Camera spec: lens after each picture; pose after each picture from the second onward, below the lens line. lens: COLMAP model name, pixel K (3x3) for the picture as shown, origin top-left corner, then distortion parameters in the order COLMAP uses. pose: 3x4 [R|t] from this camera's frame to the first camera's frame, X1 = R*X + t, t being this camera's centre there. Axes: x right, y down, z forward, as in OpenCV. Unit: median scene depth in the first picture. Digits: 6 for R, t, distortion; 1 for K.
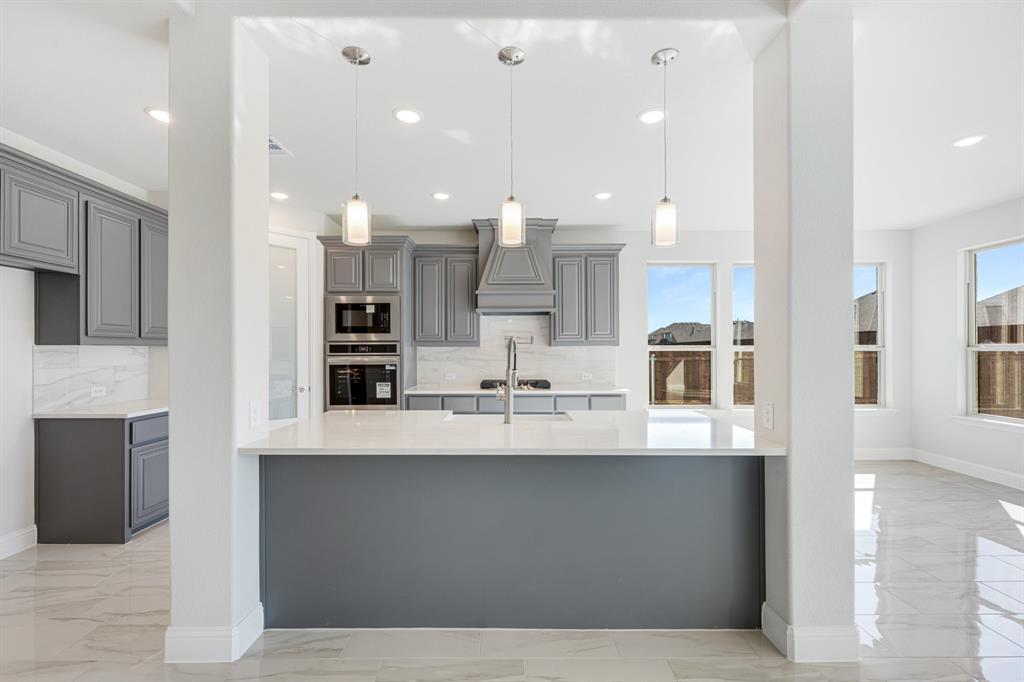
lens RADIAL K [[433.0, 0, 509.4], [0, 433.0, 349.2], [0, 0, 1]] dist [-0.010108, 0.000140]
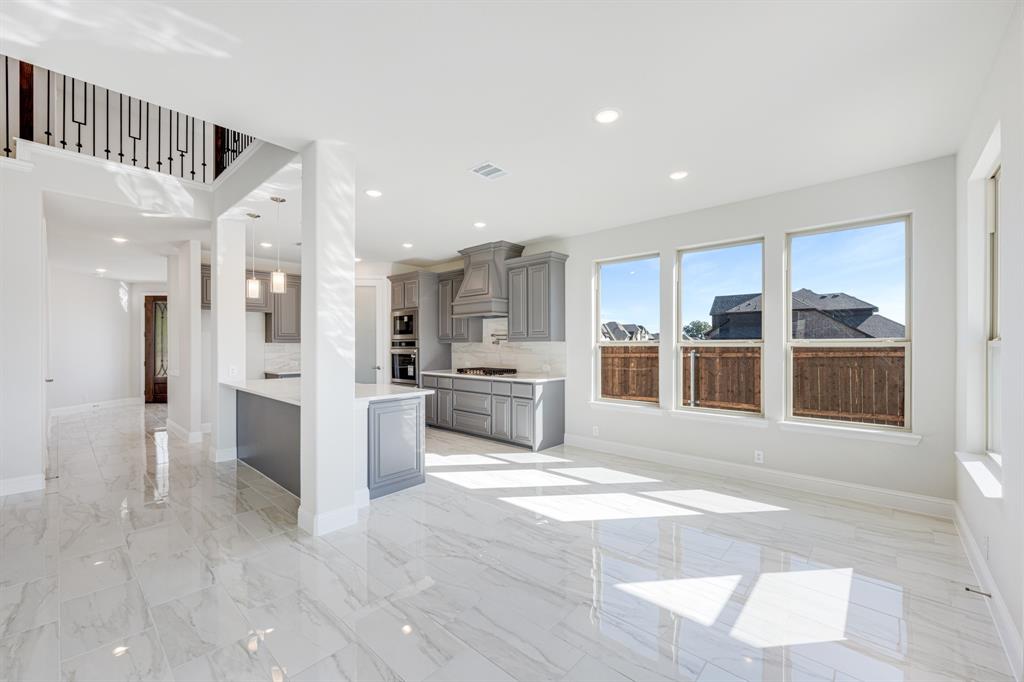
lens RADIAL K [[417.5, 0, 520.3], [0, 417.5, 346.2], [0, 0, 1]] dist [-0.003253, -0.000317]
pose [[0.743219, 0.002883, -0.669042, 0.914779], [0.000594, 0.999987, 0.004969, -0.000352], [0.669048, -0.004091, 0.743208, 0.129052]]
